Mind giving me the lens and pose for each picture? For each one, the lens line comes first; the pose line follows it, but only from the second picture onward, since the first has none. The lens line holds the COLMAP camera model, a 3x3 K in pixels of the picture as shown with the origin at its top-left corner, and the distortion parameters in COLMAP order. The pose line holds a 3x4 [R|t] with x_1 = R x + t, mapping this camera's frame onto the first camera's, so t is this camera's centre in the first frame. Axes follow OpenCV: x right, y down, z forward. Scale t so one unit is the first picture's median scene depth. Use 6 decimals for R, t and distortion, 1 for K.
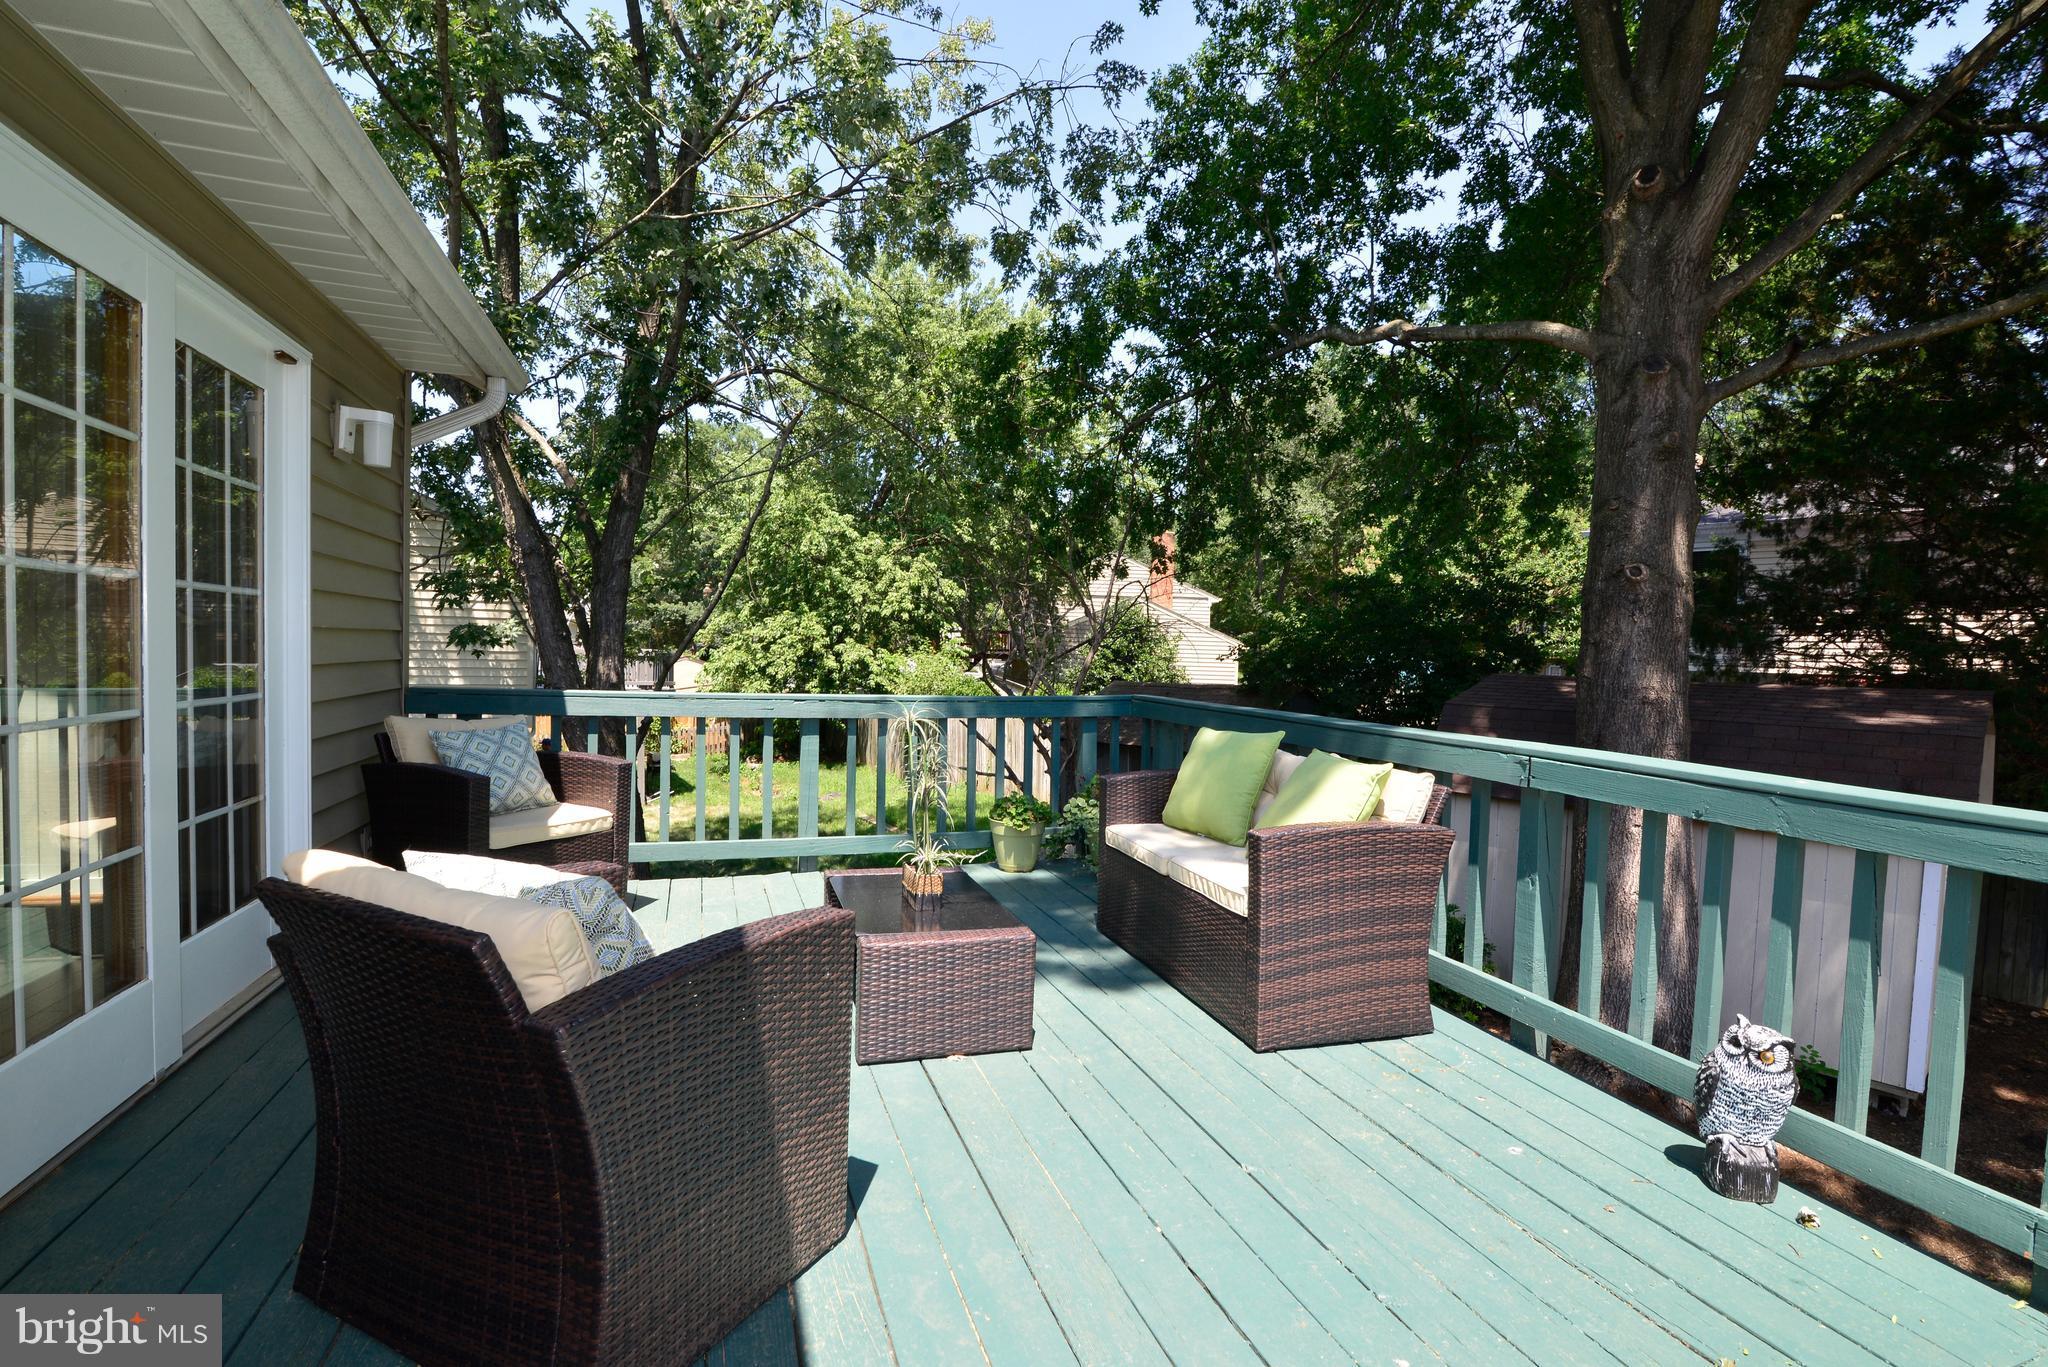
lens RADIAL K [[937.3, 0, 1019.5], [0, 937.3, 689.5], [0, 0, 1]] dist [-0.017006, 0.000275]
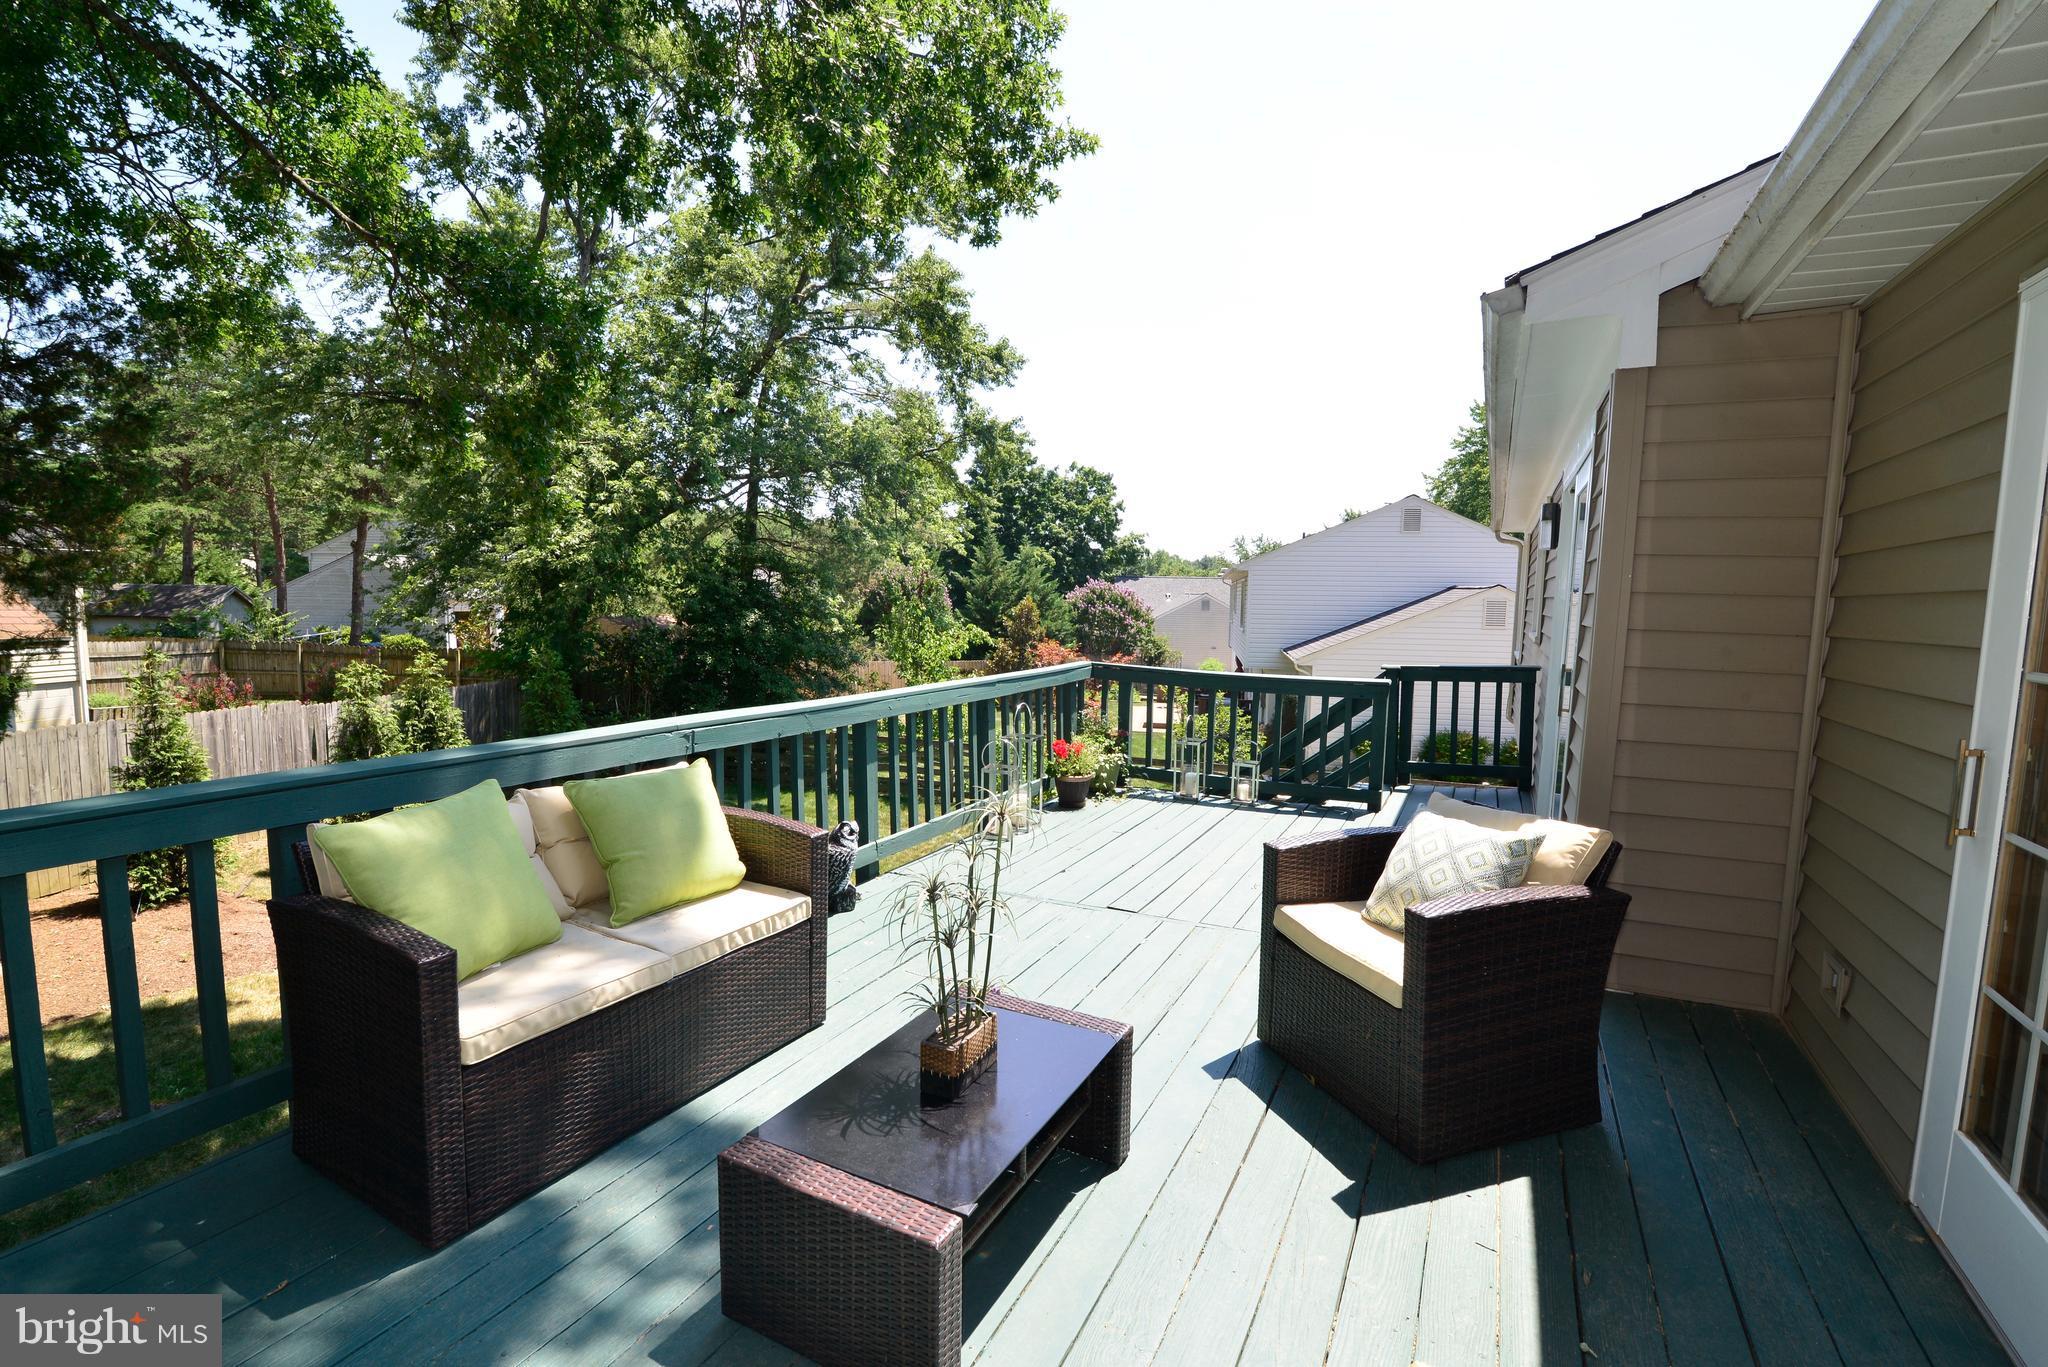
lens RADIAL K [[937.3, 0, 1019.5], [0, 937.3, 689.5], [0, 0, 1]] dist [-0.017006, 0.000275]
pose [[-0.699342, -0.088550, 0.709281, -0.496524], [0.013058, 0.990548, 0.136540, -0.103613], [-0.714668, 0.104750, -0.691576, 1.232742]]
